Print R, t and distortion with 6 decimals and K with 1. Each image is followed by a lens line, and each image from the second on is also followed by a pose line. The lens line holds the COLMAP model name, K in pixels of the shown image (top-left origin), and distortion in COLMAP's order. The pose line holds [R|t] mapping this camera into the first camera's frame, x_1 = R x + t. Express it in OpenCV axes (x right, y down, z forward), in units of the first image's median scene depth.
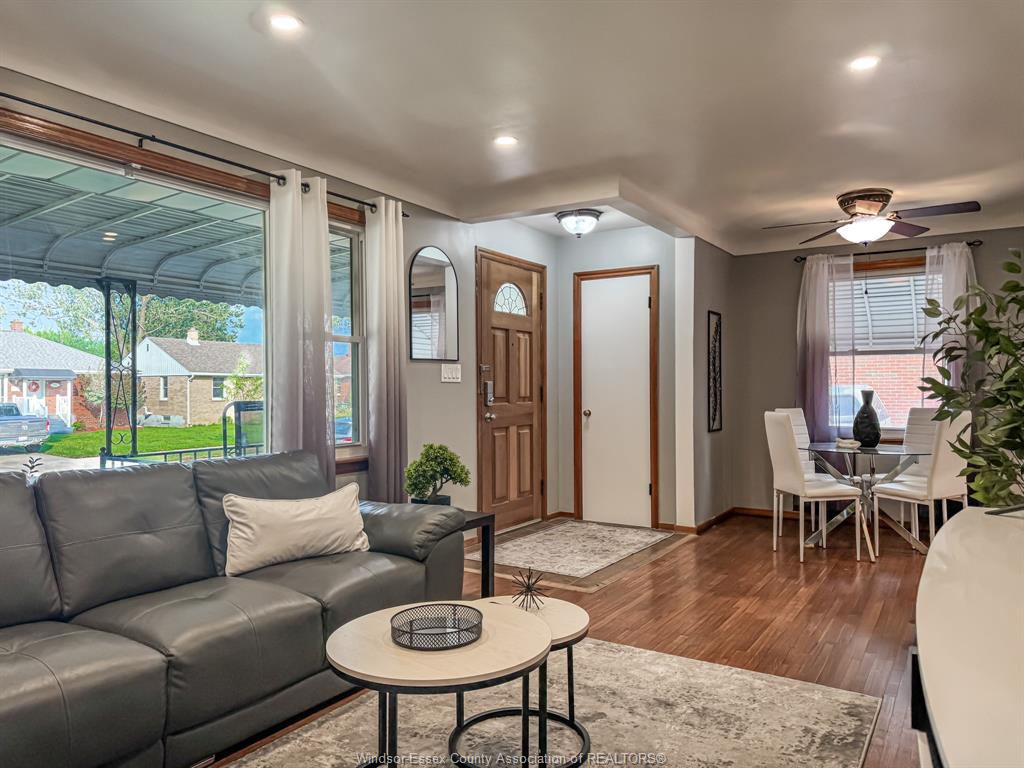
lens RADIAL K [[718.3, 0, 510.7], [0, 718.3, 386.2], [0, 0, 1]] dist [0.113619, -0.183565]
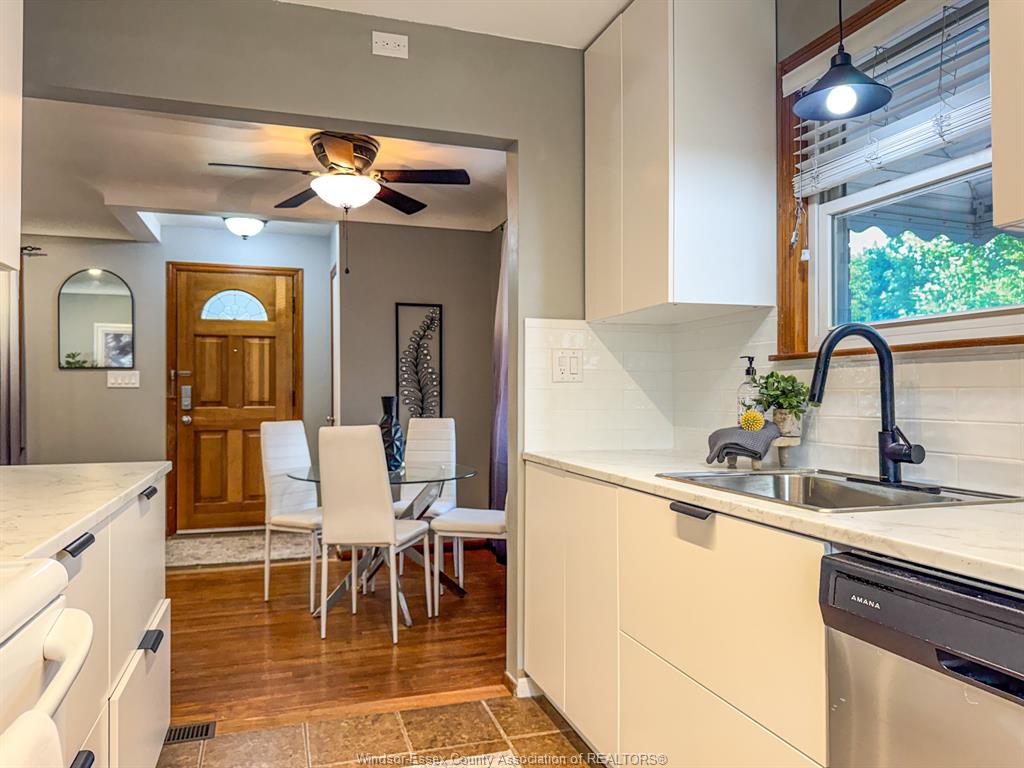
lens RADIAL K [[722.5, 0, 516.3], [0, 722.5, 384.1], [0, 0, 1]] dist [0.091311, -0.120799]
pose [[0.774909, -0.003935, -0.632061, 1.007857], [-0.000115, 0.999980, -0.006367, -0.003145], [0.632073, 0.005006, 0.774893, 0.461982]]
